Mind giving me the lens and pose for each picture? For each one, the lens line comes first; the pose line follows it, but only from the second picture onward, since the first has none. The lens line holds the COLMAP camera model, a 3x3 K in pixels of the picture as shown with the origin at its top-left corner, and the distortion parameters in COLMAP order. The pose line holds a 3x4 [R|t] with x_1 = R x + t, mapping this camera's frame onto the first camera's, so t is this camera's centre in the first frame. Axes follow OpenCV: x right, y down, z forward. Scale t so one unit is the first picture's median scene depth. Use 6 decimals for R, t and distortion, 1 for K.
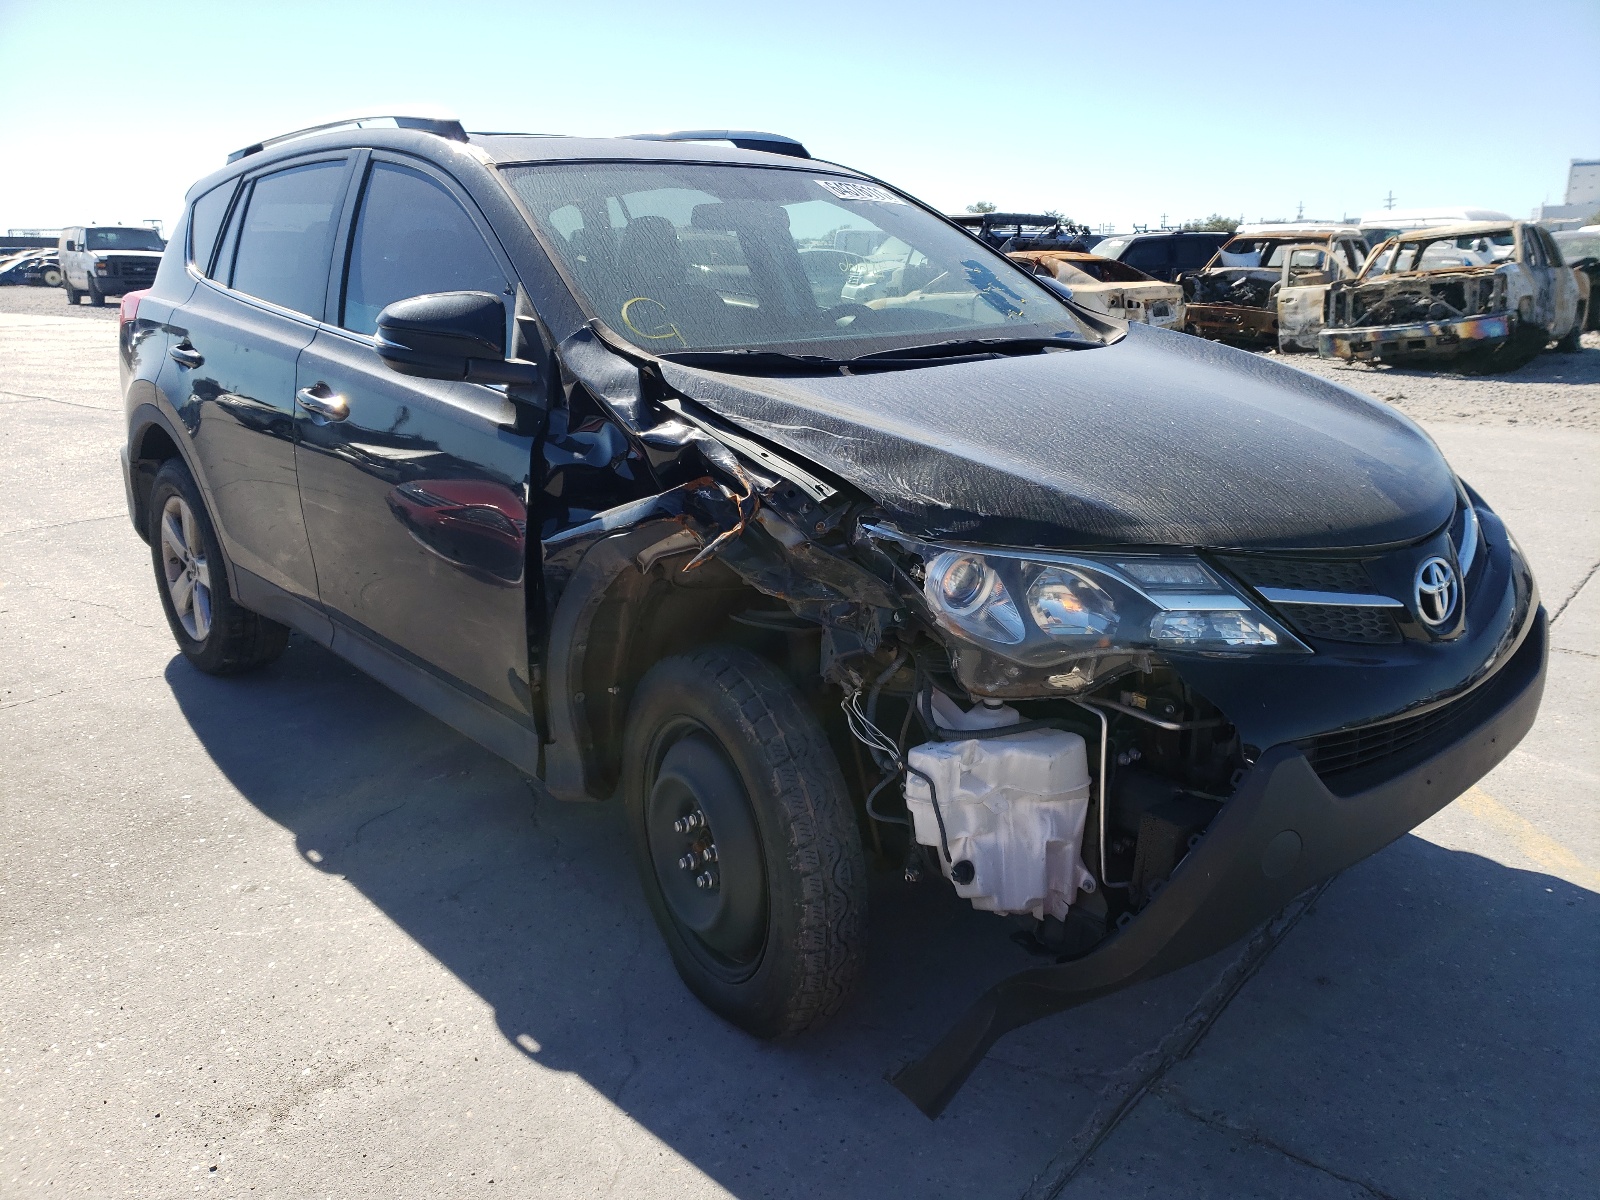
lens RADIAL K [[1237.4, 0, 802.7], [0, 1237.4, 598.3], [0, 0, 1]] dist [-0.011822, -0.008130]
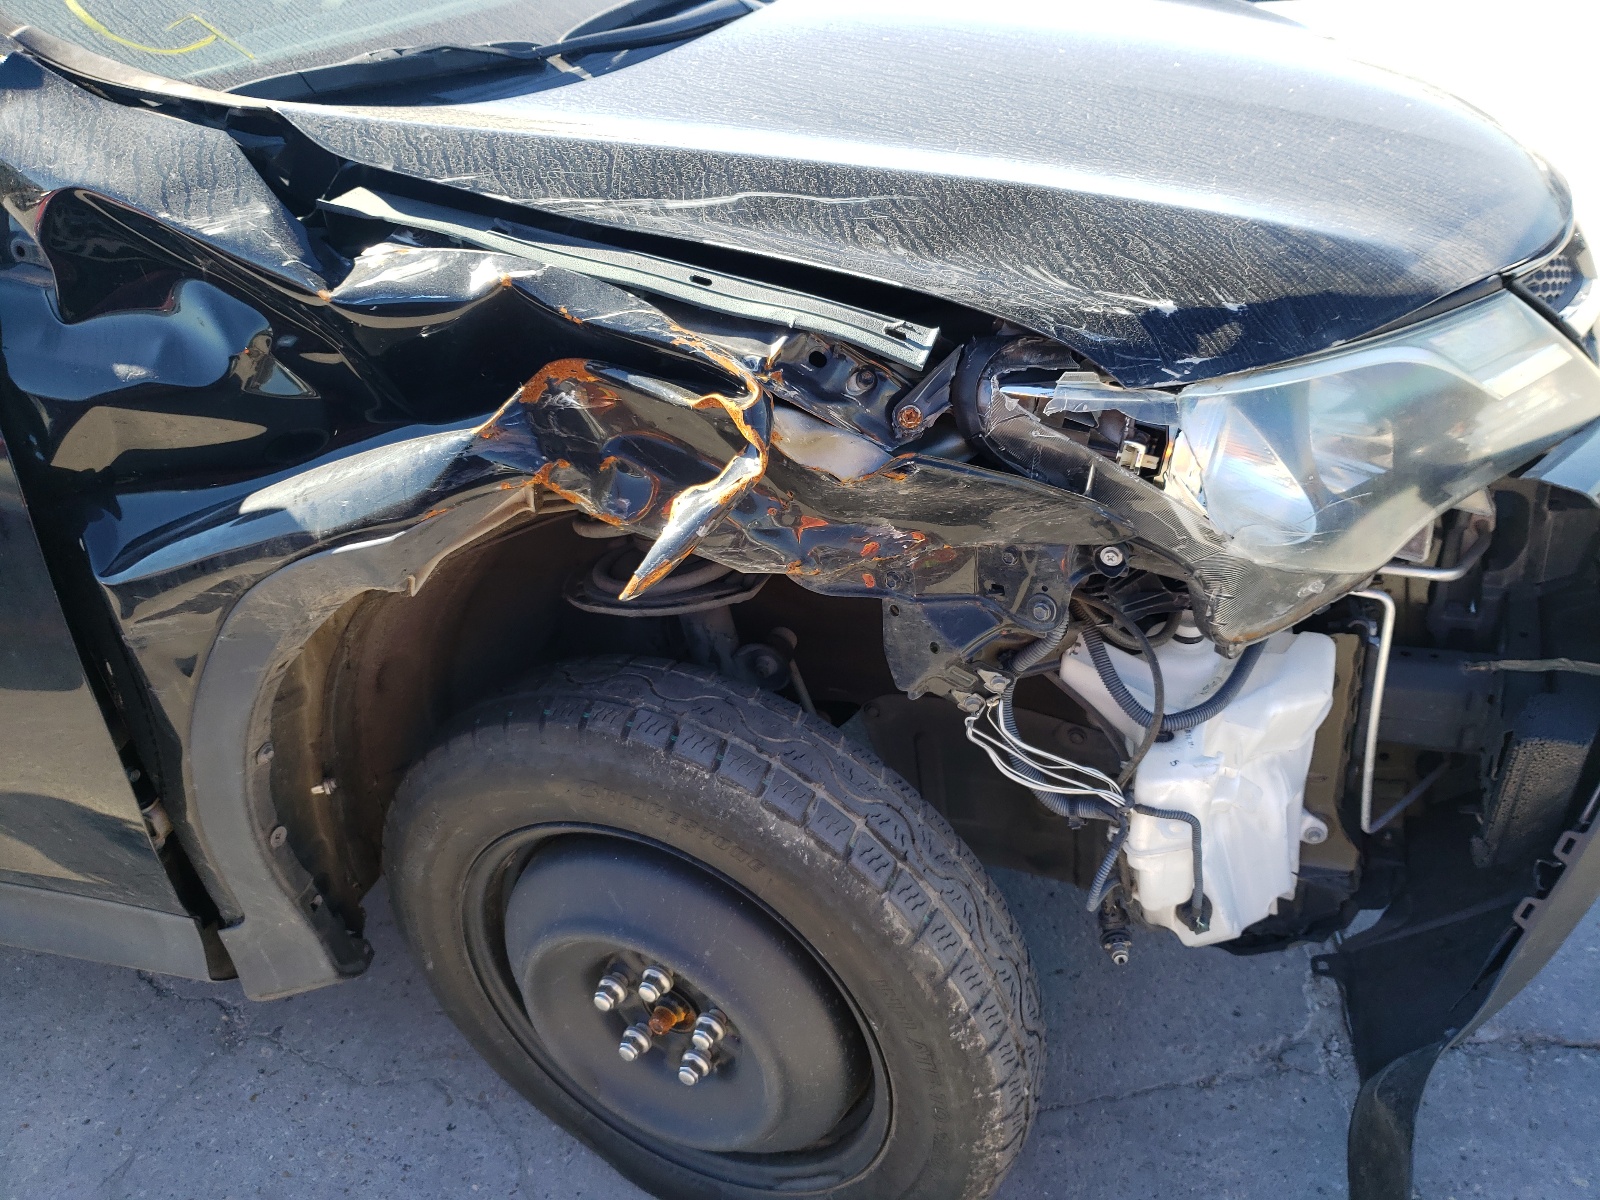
lens RADIAL K [[1237.4, 0, 796.3], [0, 1237.4, 605.8], [0, 0, 1]] dist [-0.011822, -0.008130]
pose [[0.841335, -0.344739, 0.416305, -0.223802], [0.232200, 0.926031, 0.297573, -0.132811], [-0.488097, -0.153692, 0.859151, 0.601210]]
